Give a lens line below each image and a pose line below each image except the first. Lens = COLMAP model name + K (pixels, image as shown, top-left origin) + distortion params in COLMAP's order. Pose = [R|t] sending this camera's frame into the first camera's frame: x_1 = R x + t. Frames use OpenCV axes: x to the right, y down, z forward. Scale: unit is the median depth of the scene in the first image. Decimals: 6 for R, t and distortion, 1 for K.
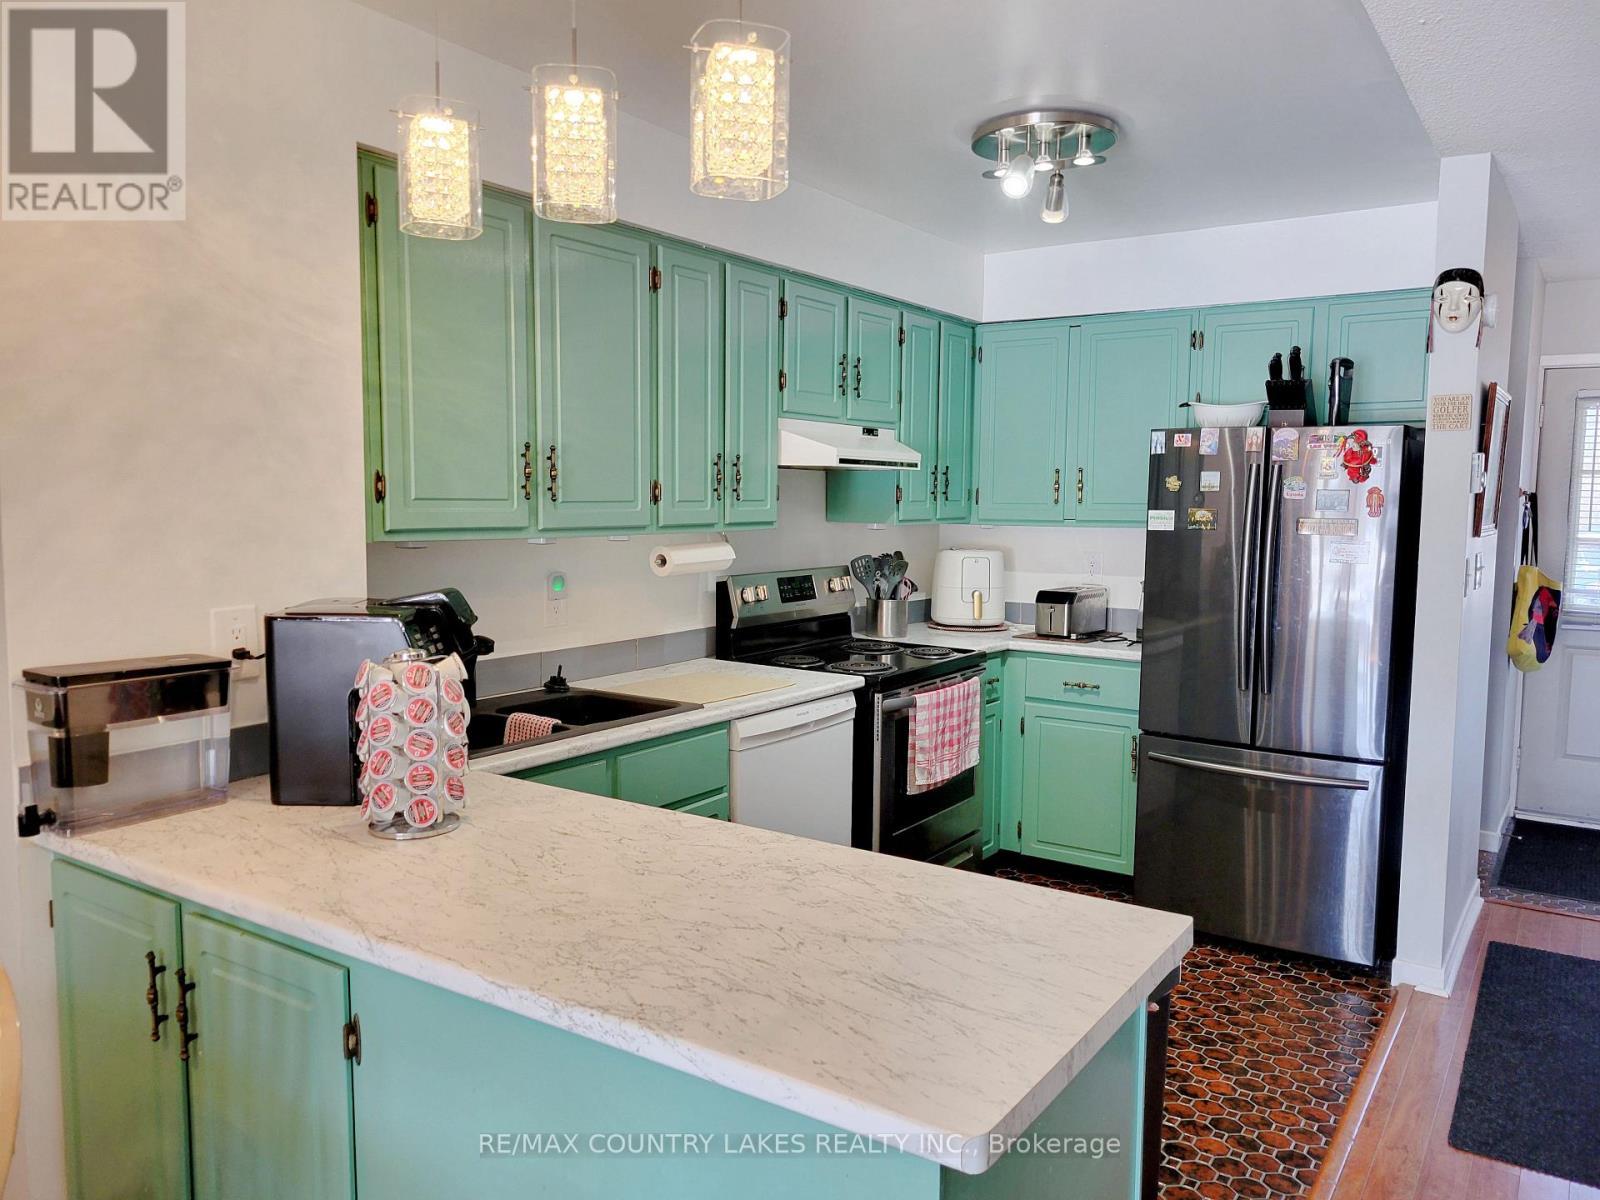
lens RADIAL K [[1185.2, 0, 800.0], [0, 1185.2, 606.4], [0, 0, 1]] dist [0.037062, -0.002902]
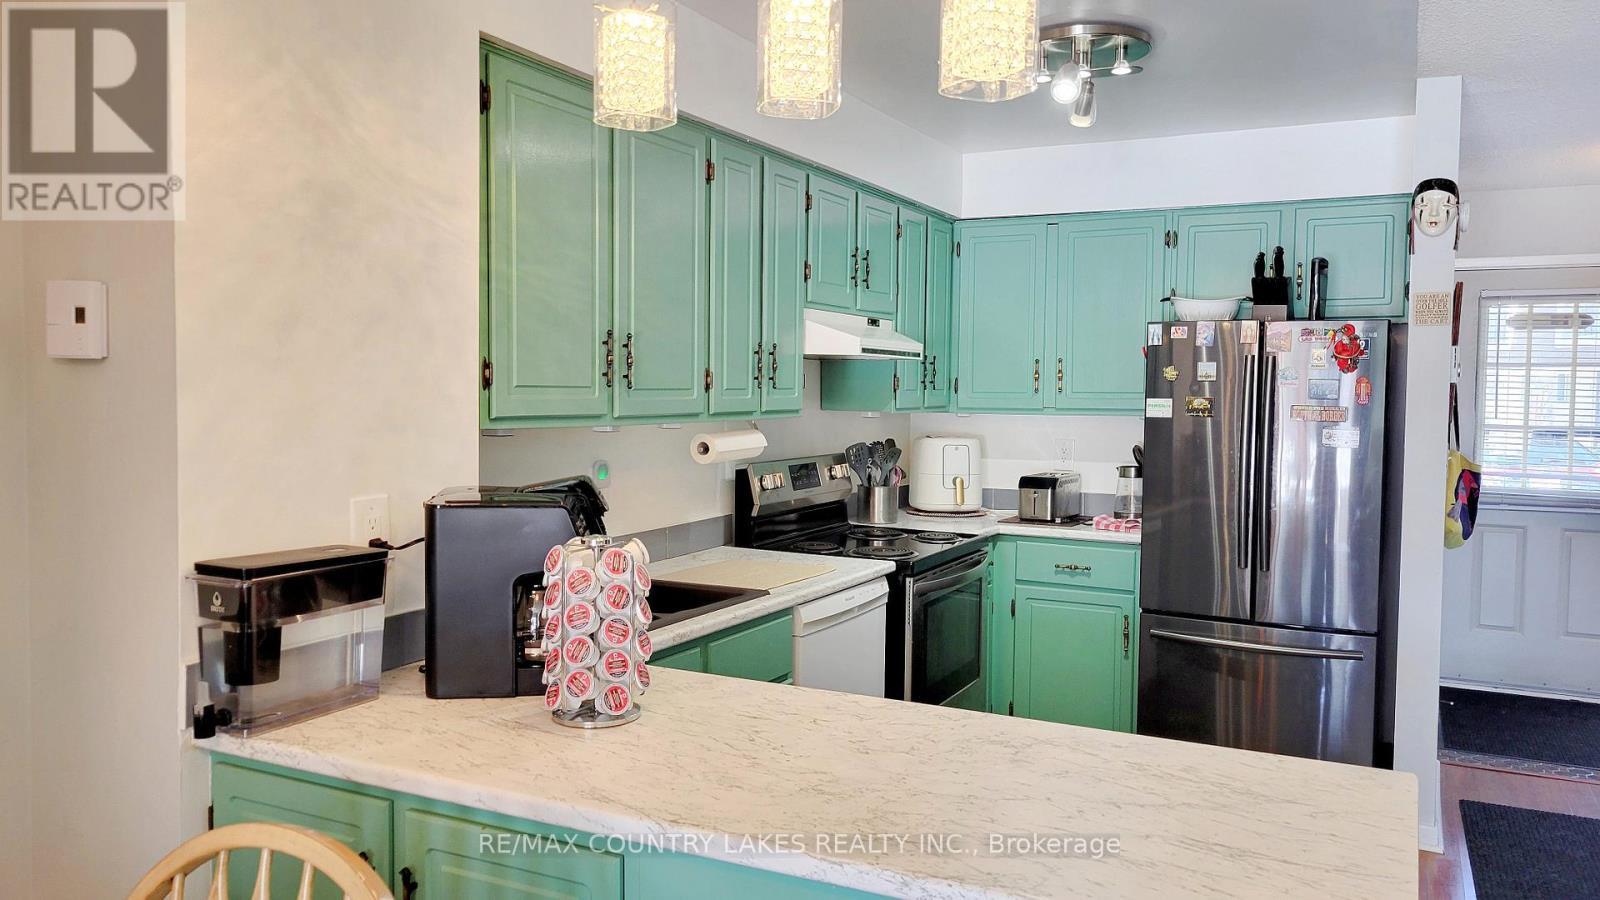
lens RADIAL K [[1187.1, 0, 800.0], [0, 1187.1, 450.0], [0, 0, 1]] dist [0.038399, -0.005898]
pose [[0.992443, -0.005795, 0.122567, -0.148239], [0.010681, 0.999172, -0.039249, 0.002846], [-0.122238, 0.040262, 0.991684, -0.005694]]
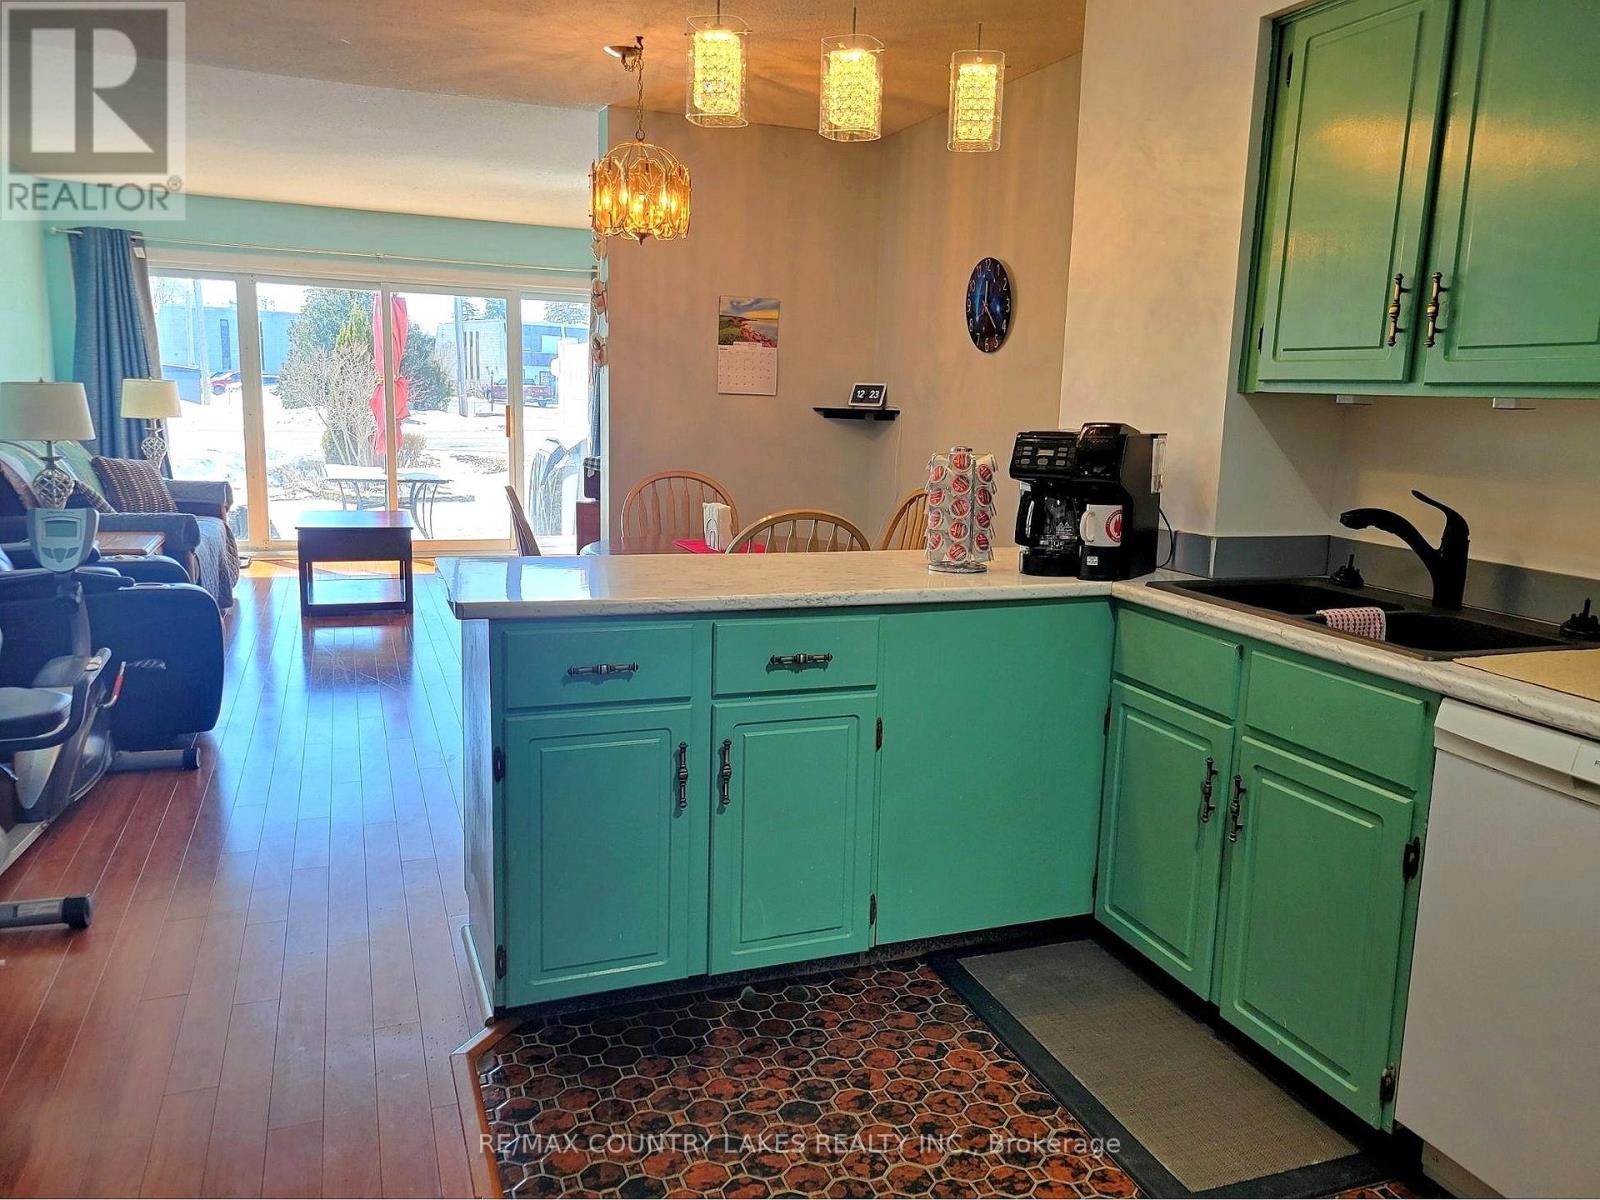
lens RADIAL K [[1197.0, 0, 821.3], [0, 1197.0, 597.0], [0, 0, 1]] dist [0.035184, -0.006662]
pose [[-0.568080, 0.110375, -0.815538, 0.529783], [-0.115444, 0.970480, 0.211759, -0.041022], [0.814836, 0.214445, -0.538568, 0.895282]]
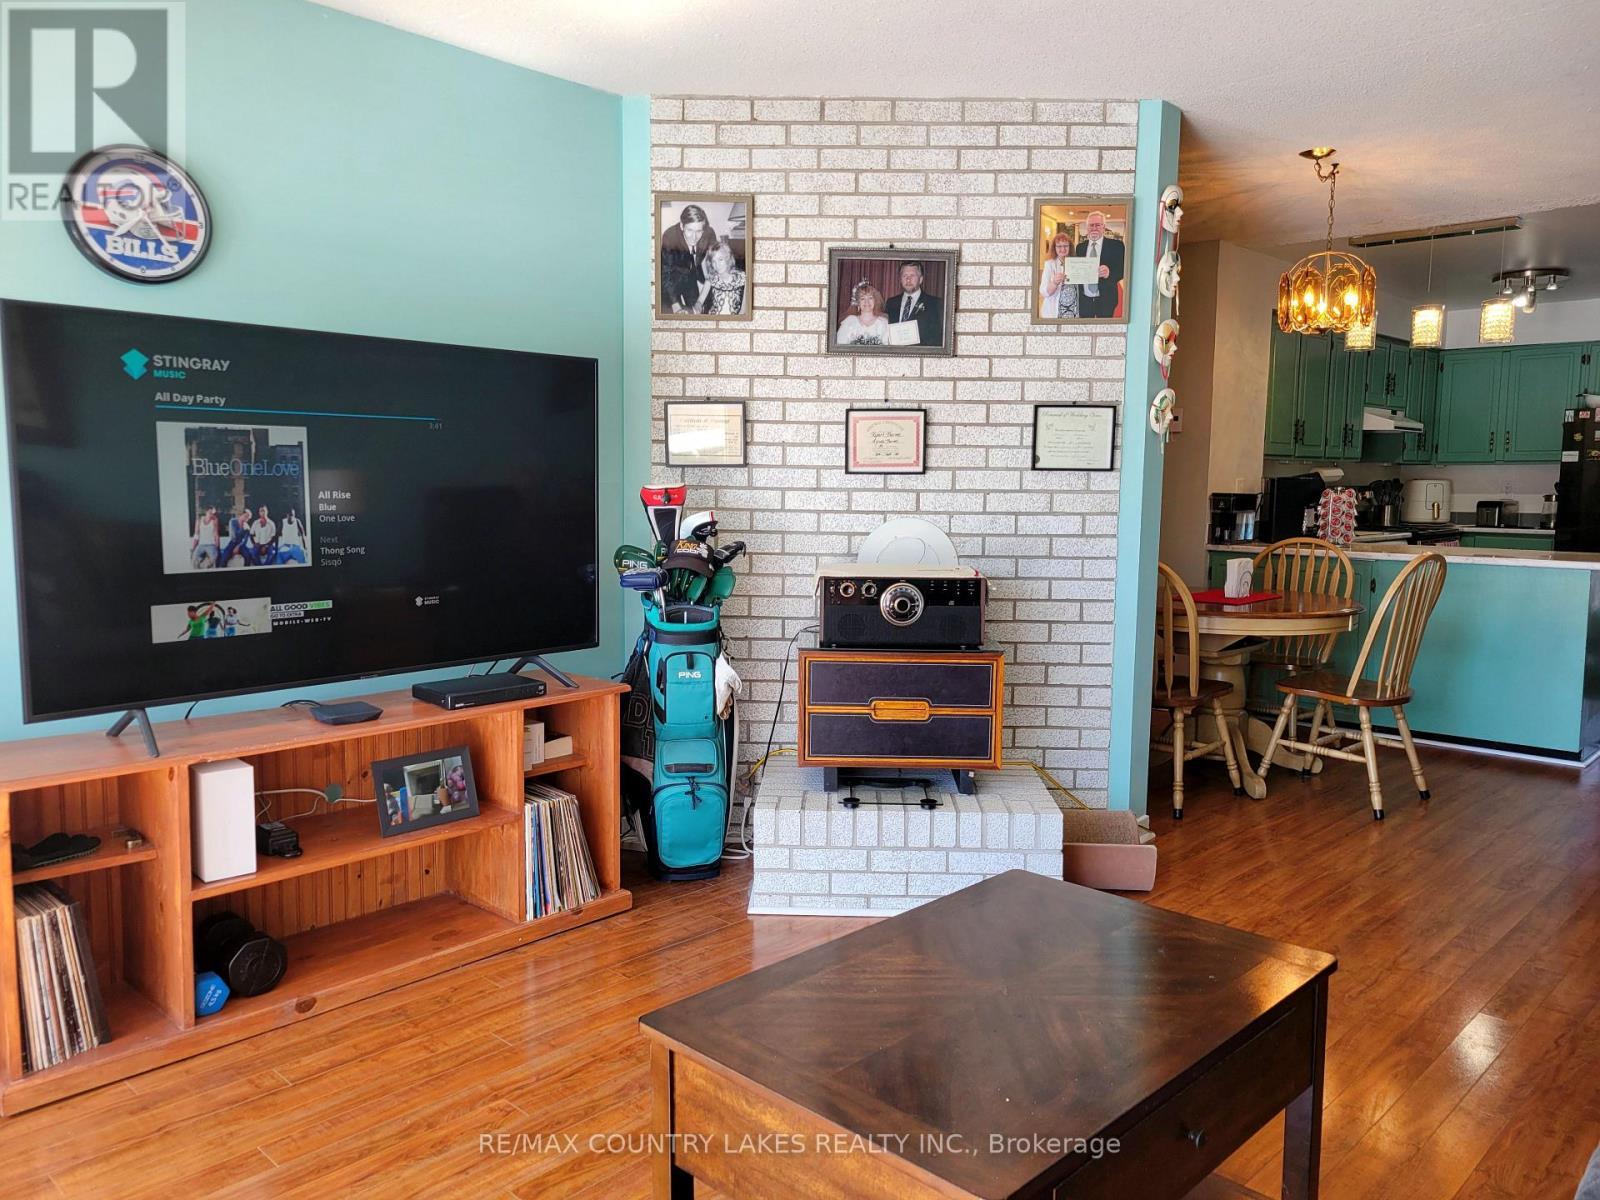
lens RADIAL K [[1205.6, 0, 800.0], [0, 1205.6, 600.0], [0, 0, 1]] dist [0.039338, -0.009886]
pose [[0.985016, 0.015108, -0.171798, -0.609541], [-0.014038, 0.999874, 0.007439, 0.170793], [0.171888, -0.004916, 0.985104, -1.223990]]
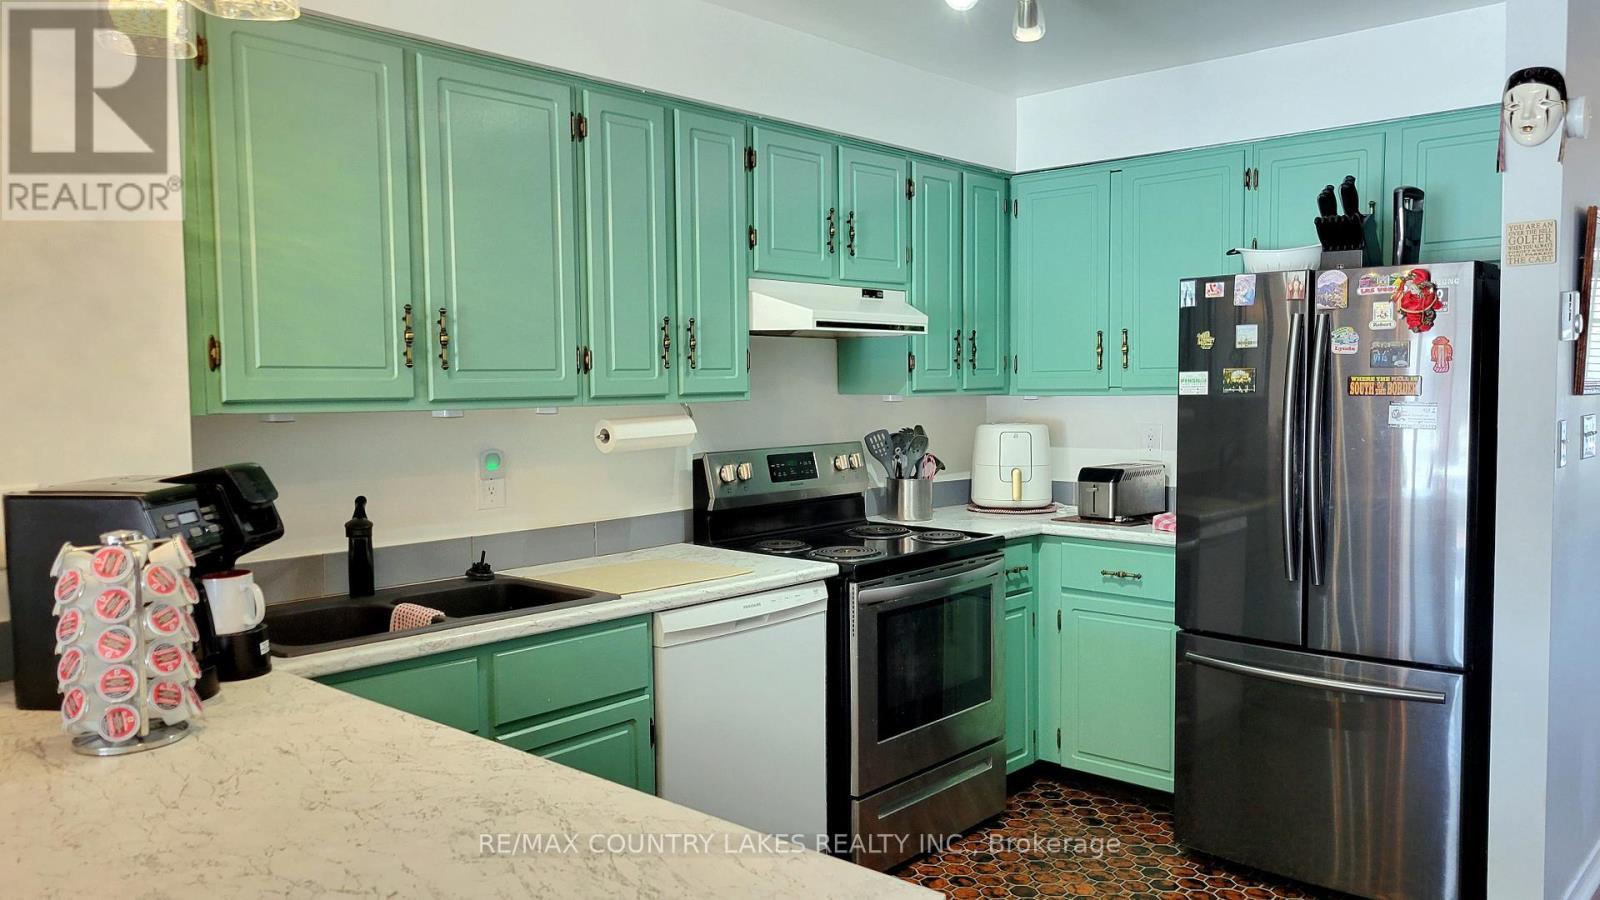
lens RADIAL K [[1187.1, 0, 800.0], [0, 1187.1, 450.0], [0, 0, 1]] dist [0.038399, -0.005898]
pose [[0.990189, -0.011388, -0.139272, 0.147696], [0.006294, 0.999297, -0.036962, 0.006599], [0.139595, 0.035722, 0.989564, 0.110036]]
